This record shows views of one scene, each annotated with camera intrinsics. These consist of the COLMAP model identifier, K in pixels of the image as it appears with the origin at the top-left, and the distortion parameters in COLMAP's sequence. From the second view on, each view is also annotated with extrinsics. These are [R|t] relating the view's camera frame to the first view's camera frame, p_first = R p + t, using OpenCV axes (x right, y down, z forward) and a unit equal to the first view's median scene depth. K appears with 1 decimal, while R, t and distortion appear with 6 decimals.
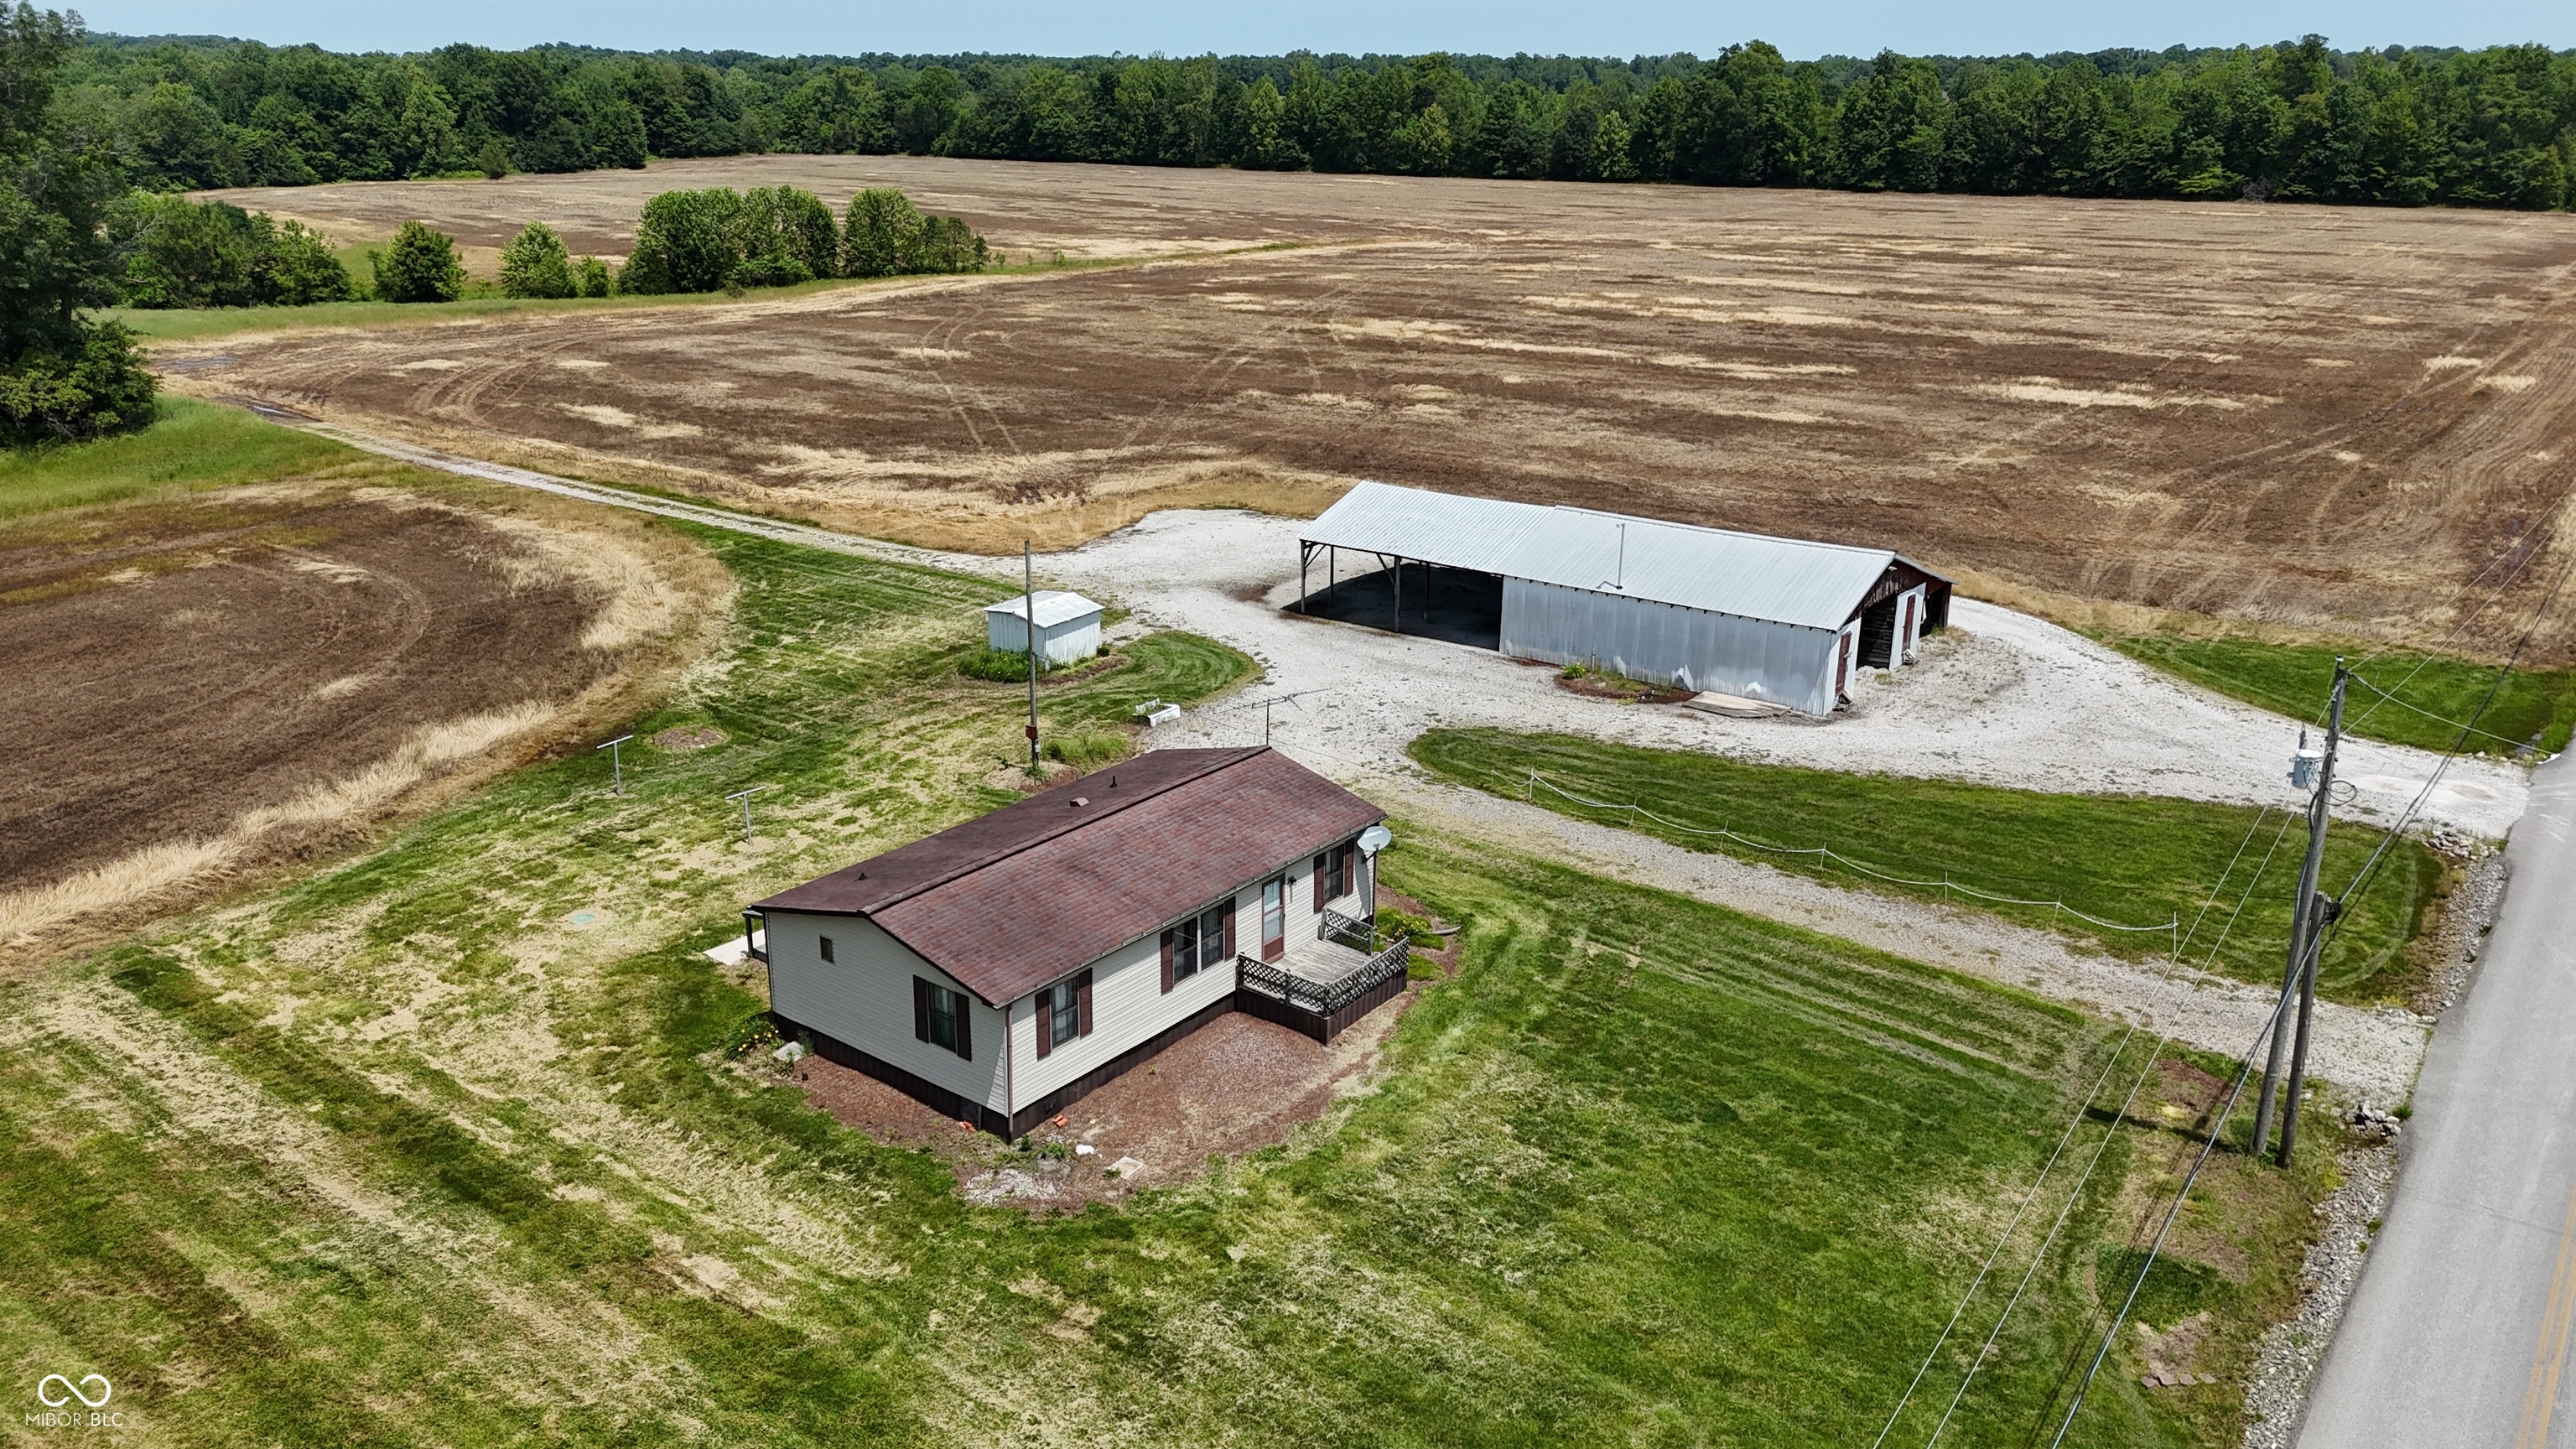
lens RADIAL K [[1898.7, 0, 1288.5], [0, 1898.7, 728.2], [0, 0, 1]] dist [0.070793, -0.061499]
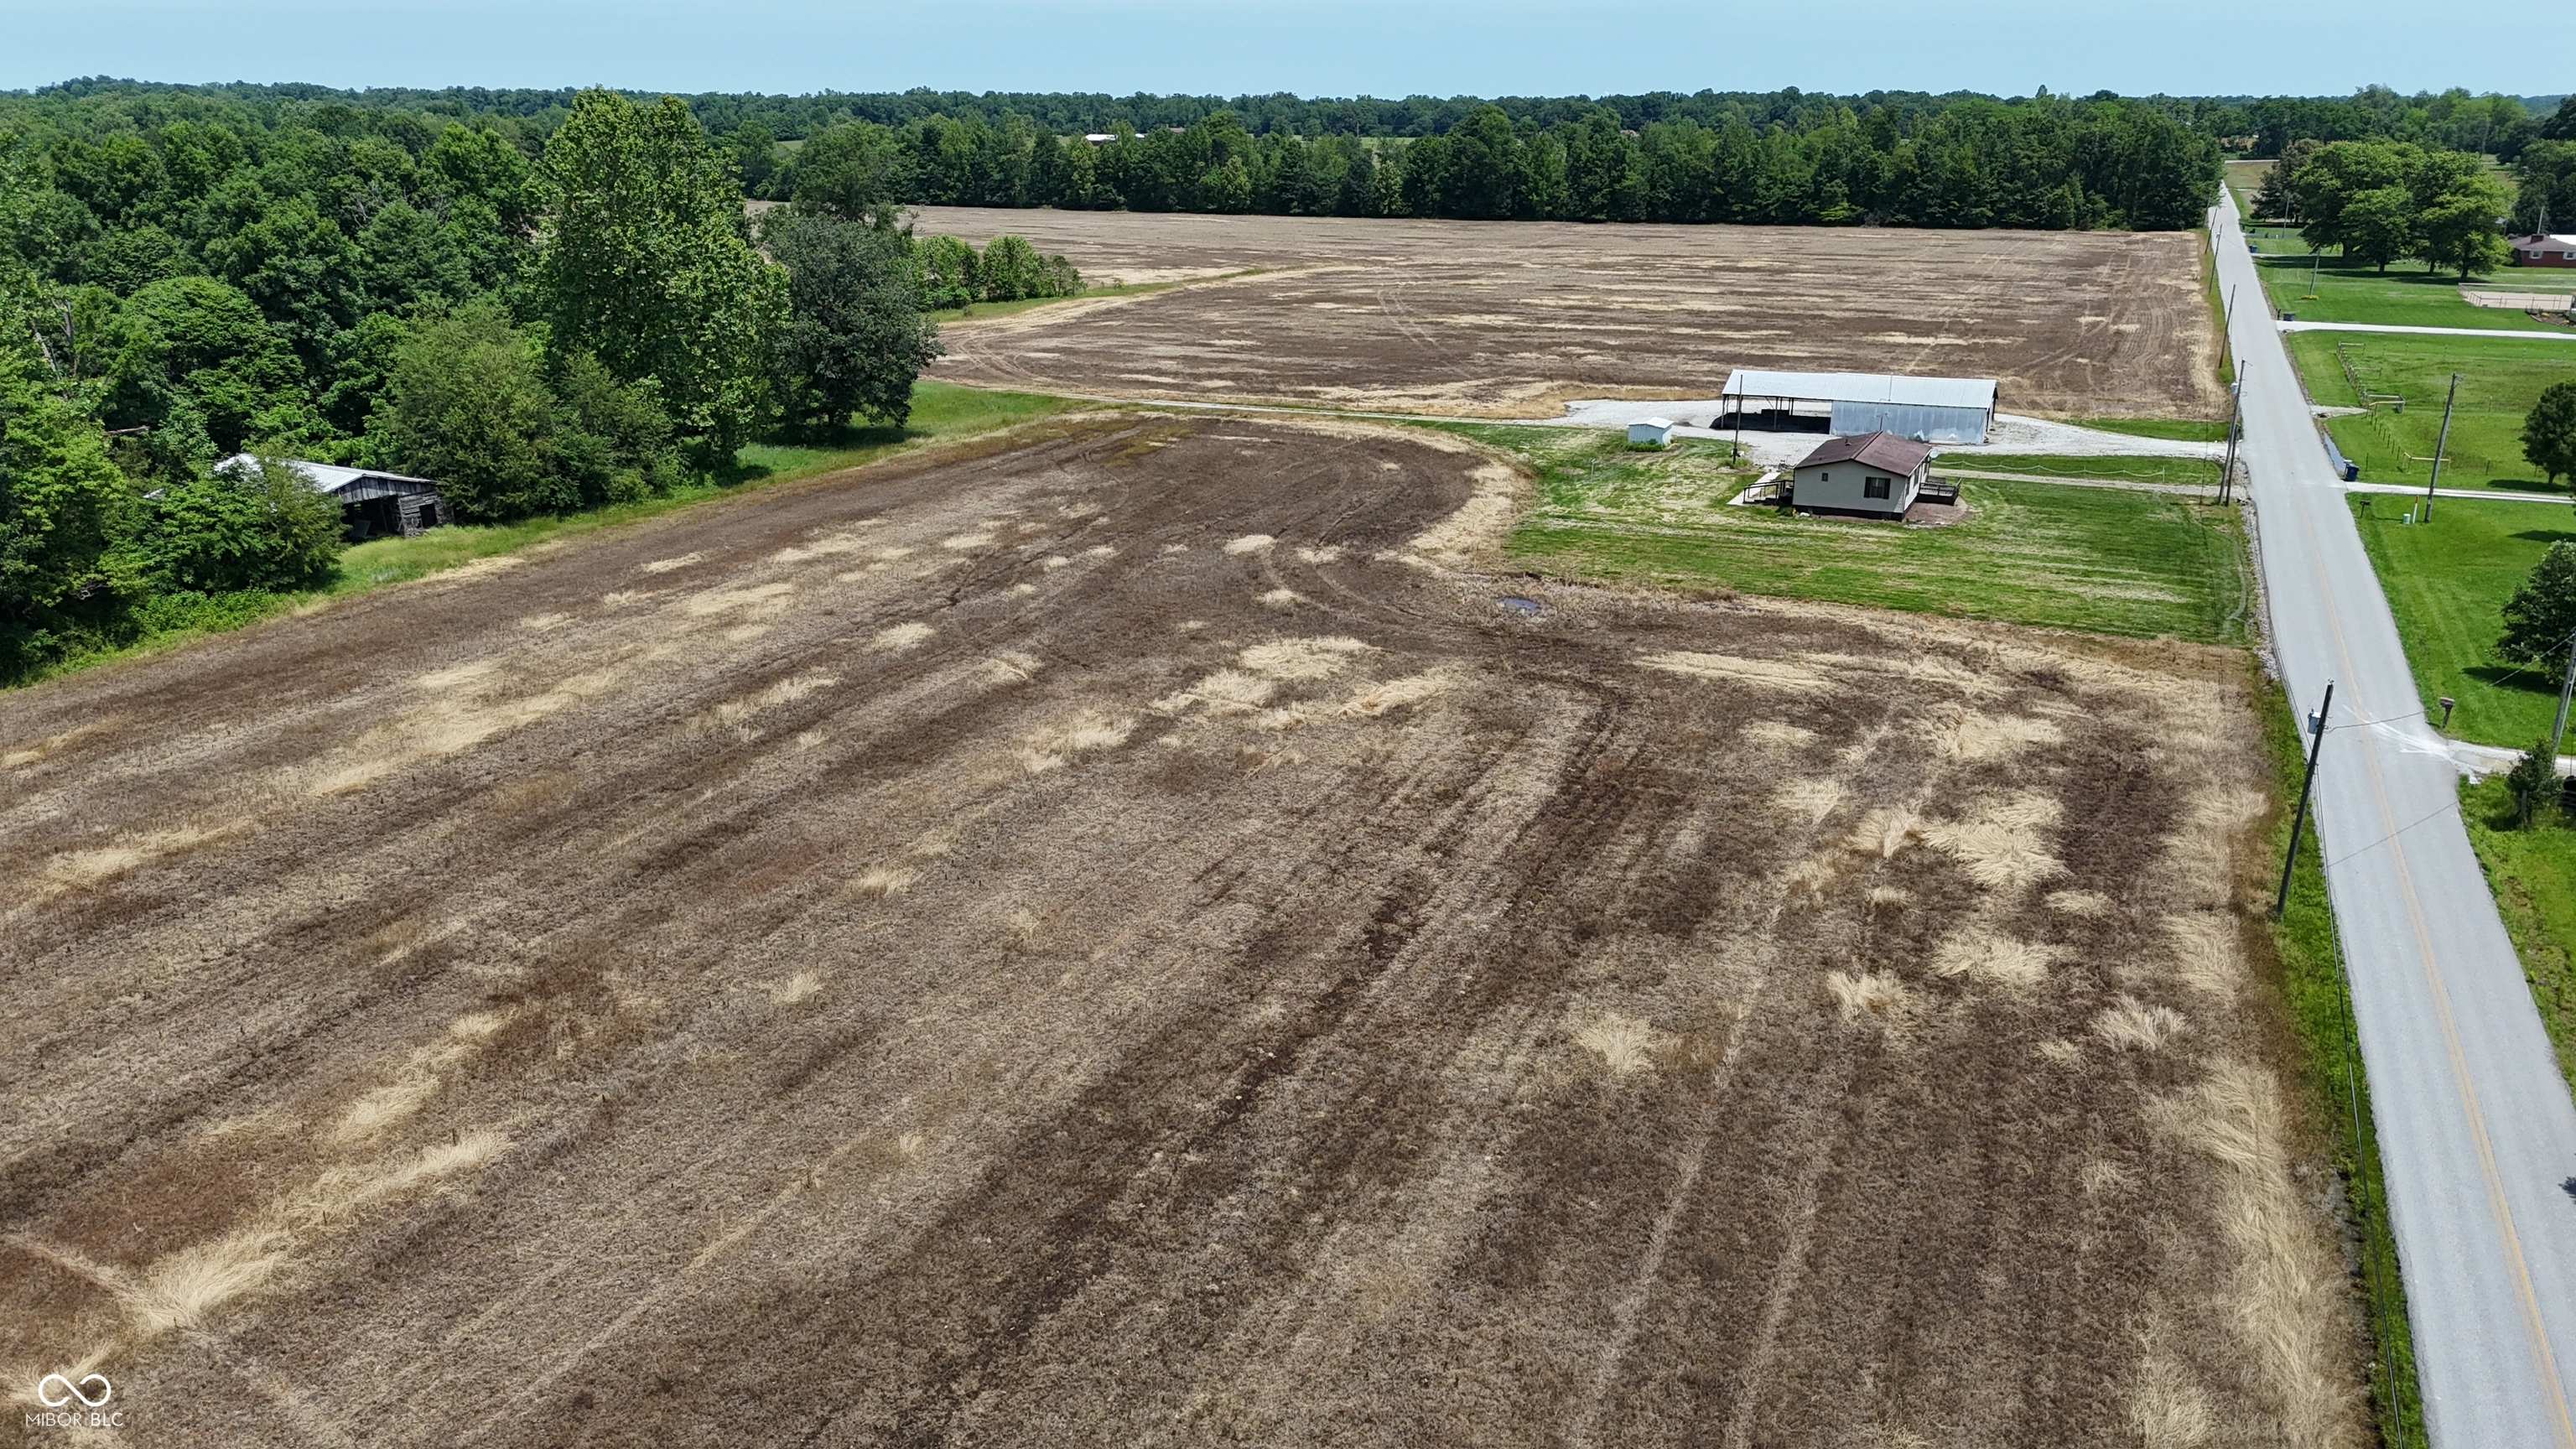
lens RADIAL K [[1898.7, 0, 1296.5], [0, 1898.7, 733.7], [0, 0, 1]] dist [0.070793, -0.061499]
pose [[0.972548, -0.075220, 0.220210, -0.357958], [0.077460, 0.996994, -0.001541, 0.093221], [-0.219432, 0.018556, 0.975451, -0.379795]]
